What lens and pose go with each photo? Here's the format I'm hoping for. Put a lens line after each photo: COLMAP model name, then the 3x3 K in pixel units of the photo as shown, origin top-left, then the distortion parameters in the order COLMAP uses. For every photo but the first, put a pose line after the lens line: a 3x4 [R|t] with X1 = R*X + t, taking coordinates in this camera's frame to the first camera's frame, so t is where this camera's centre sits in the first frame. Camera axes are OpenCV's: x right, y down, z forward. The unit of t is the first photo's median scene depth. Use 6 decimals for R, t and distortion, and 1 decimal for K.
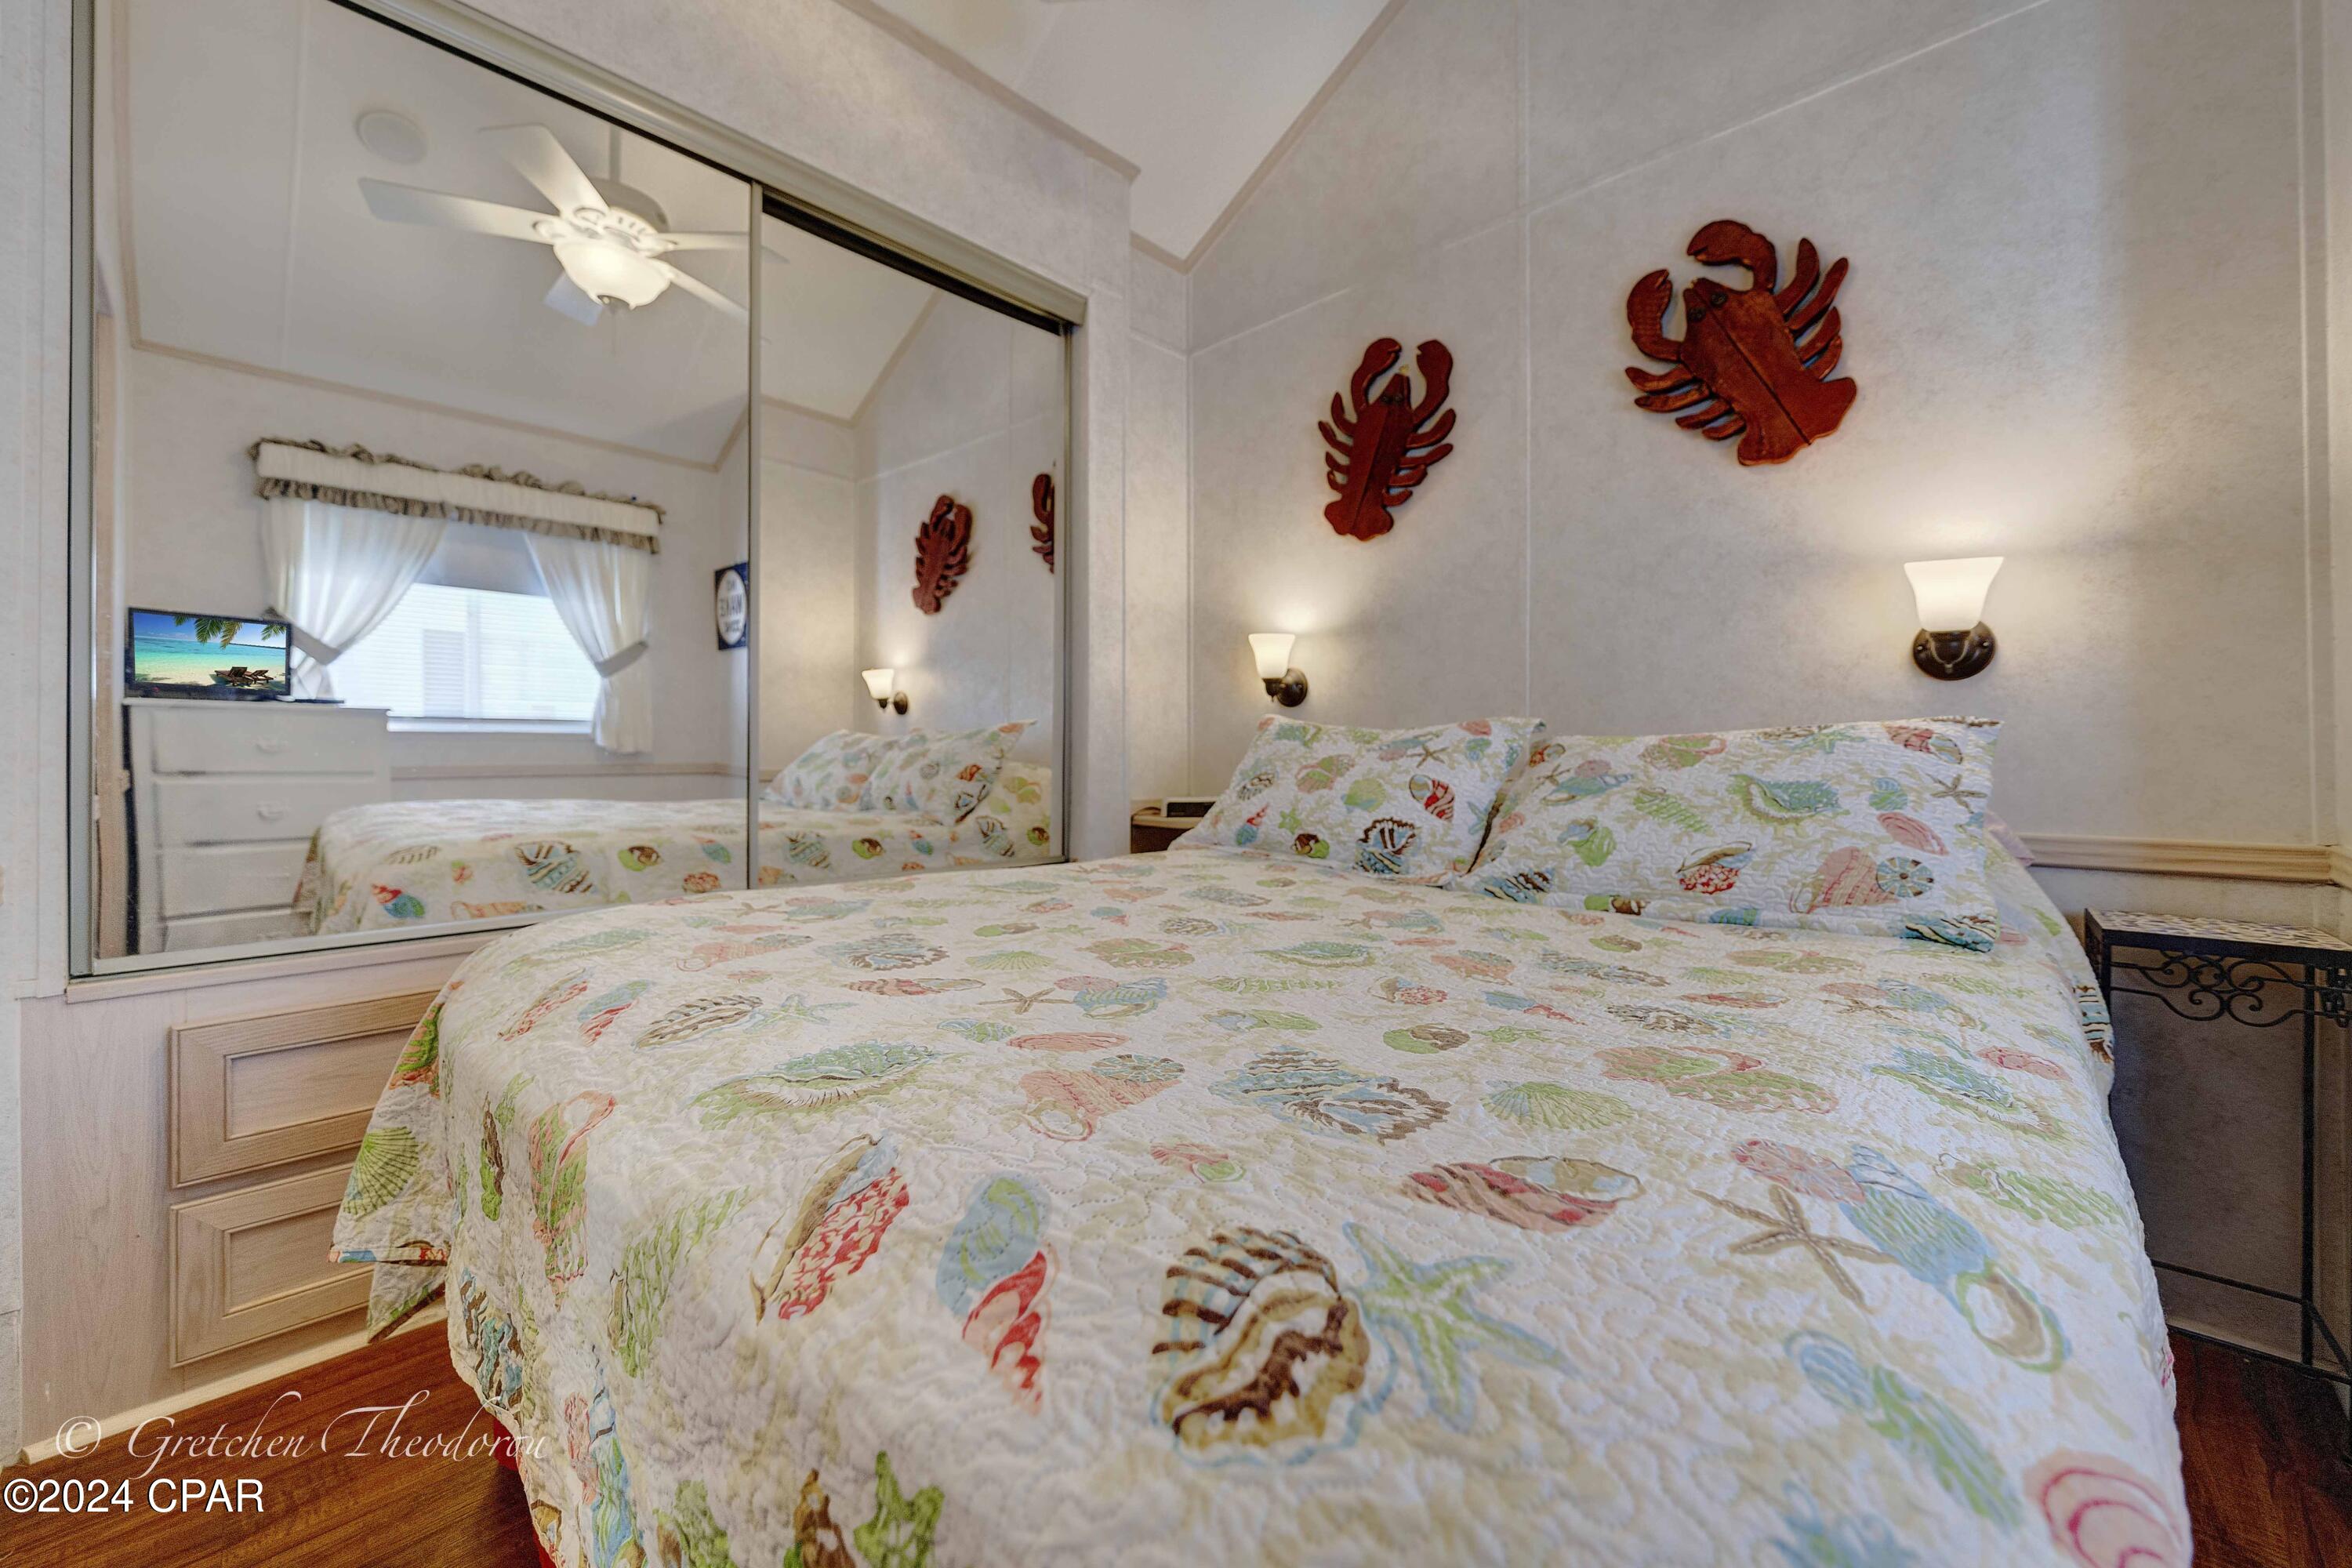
lens RADIAL K [[938.1, 0, 1139.3], [0, 938.1, 762.4], [0, 0, 1]] dist [-0.000679, 0.000018]
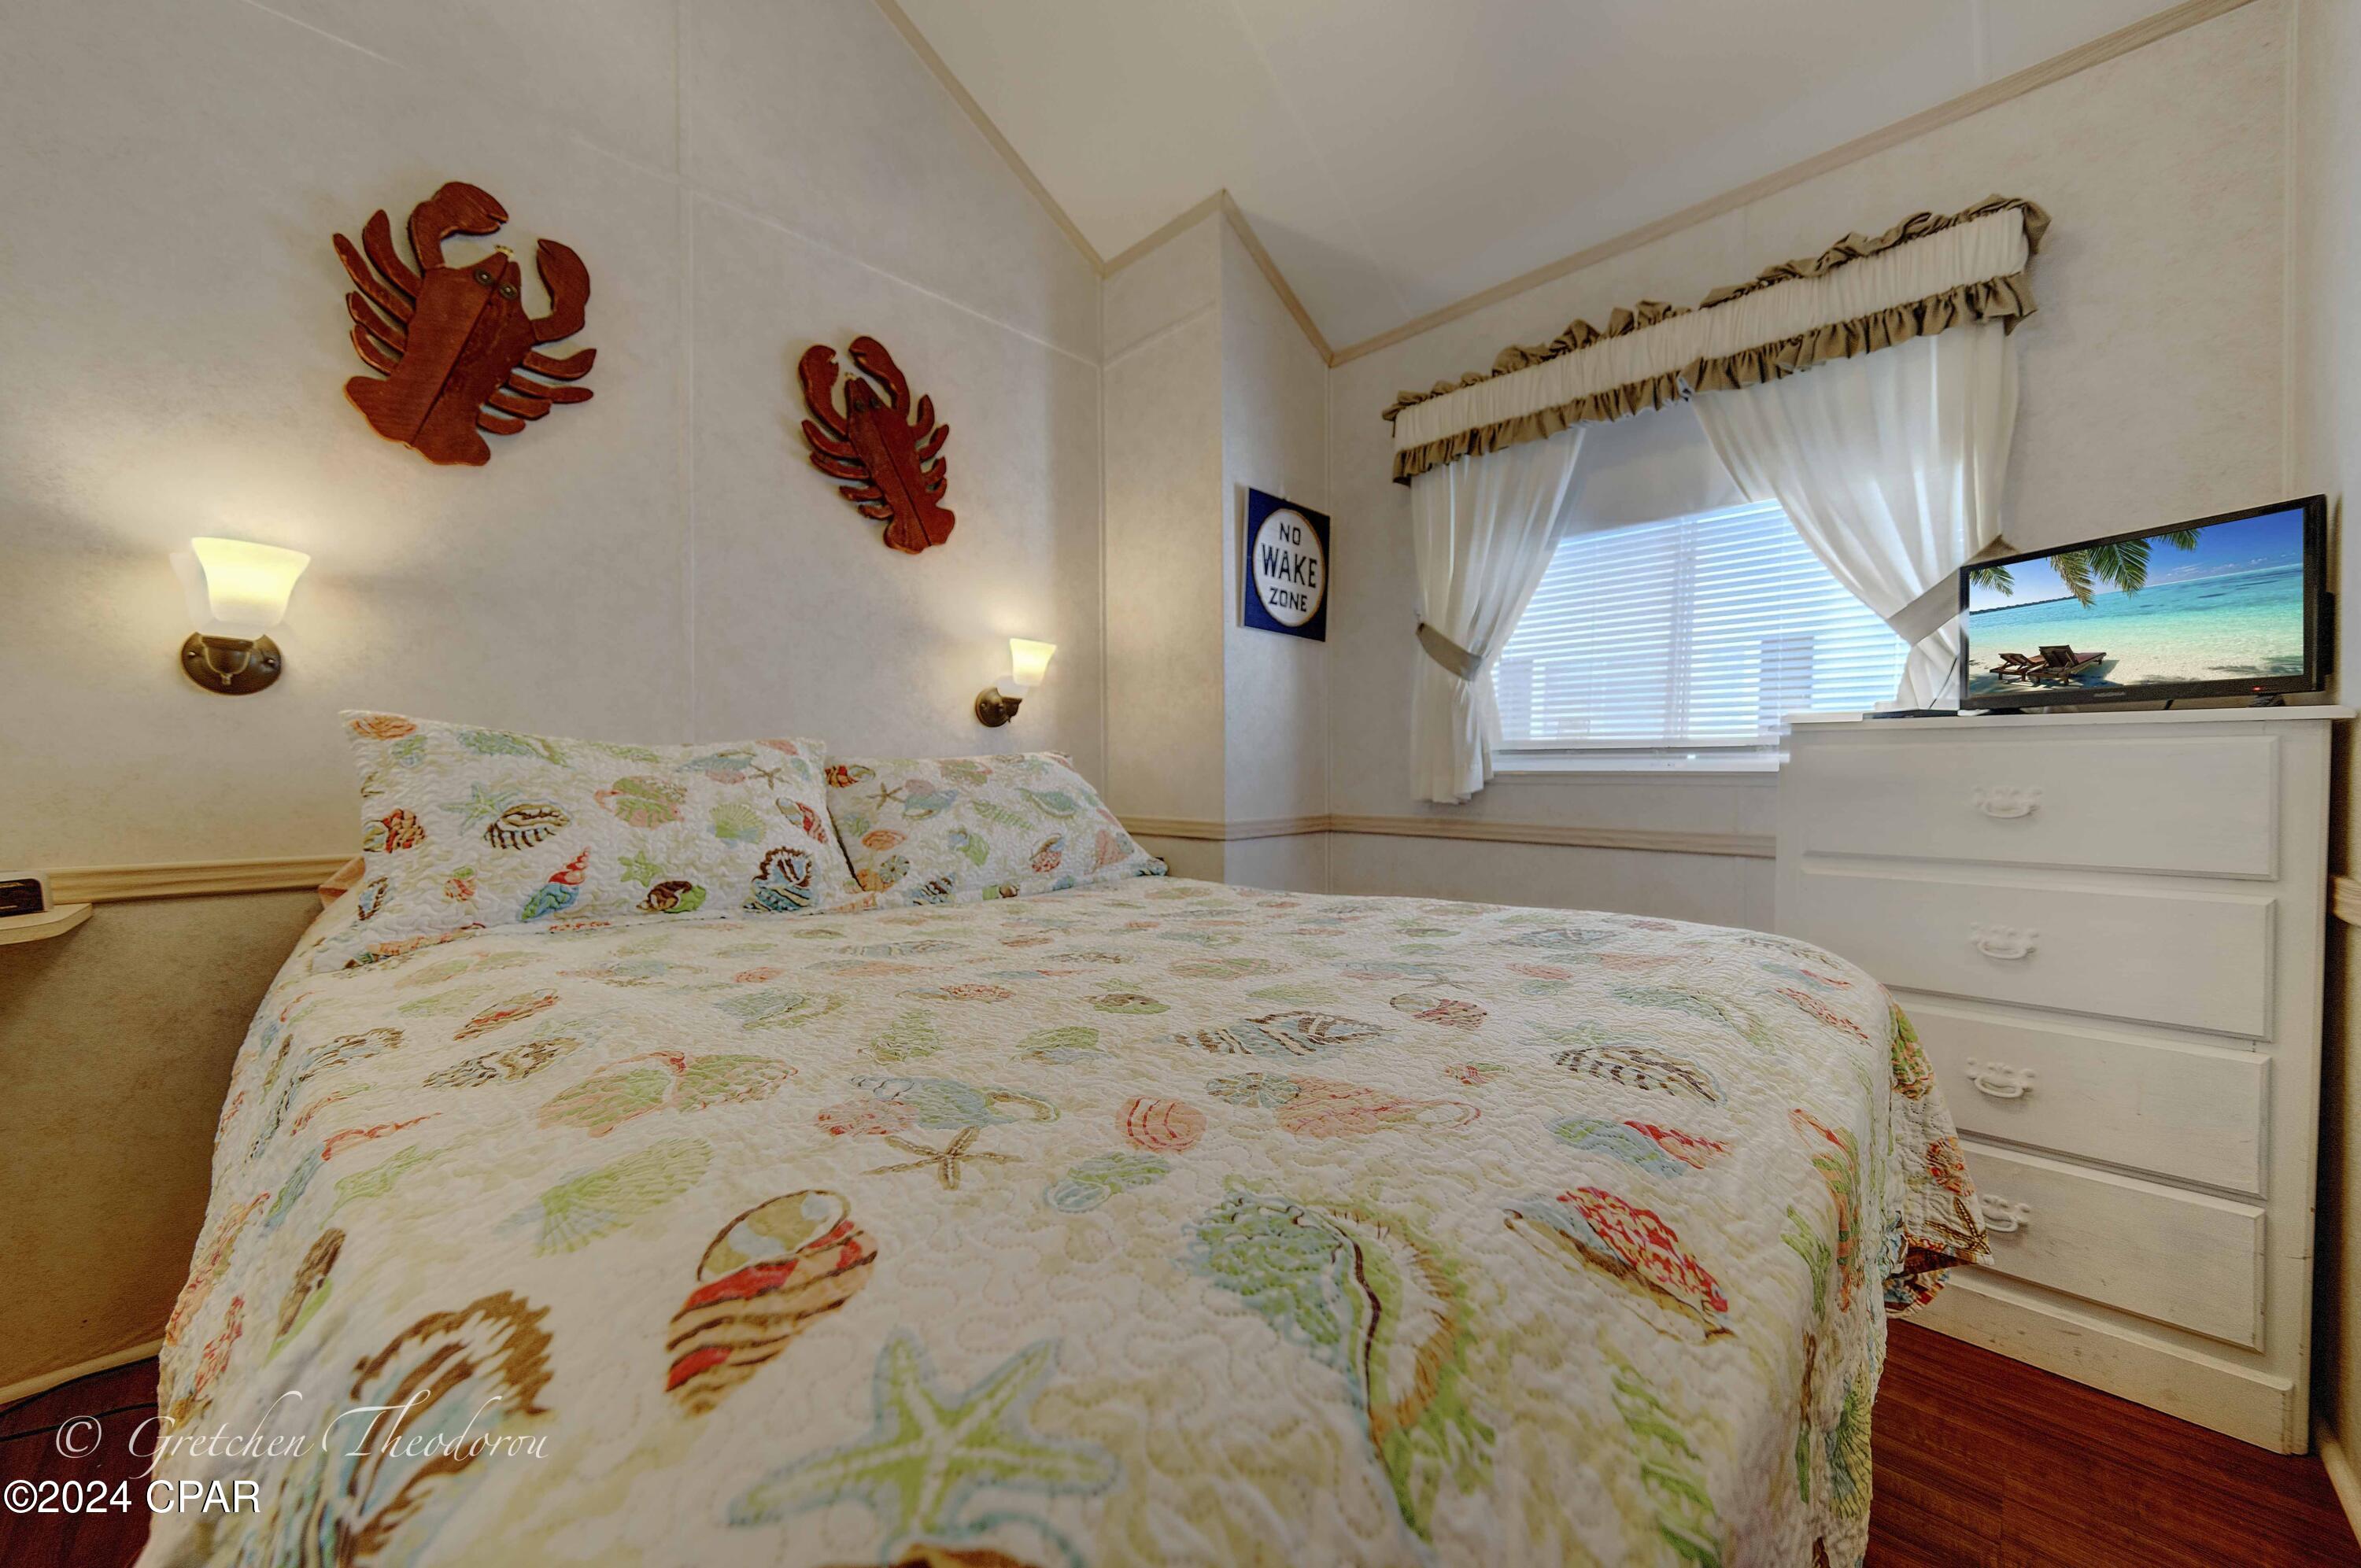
lens RADIAL K [[833.7, 0, 1180.5], [0, 833.7, 784.0], [0, 0, 1]] dist [0.016292, 0.000061]
pose [[0.004912, -0.020109, 0.999786, -0.464996], [0.008321, 0.999764, 0.020068, -0.011750], [-0.999953, 0.008221, 0.005079, 0.561232]]
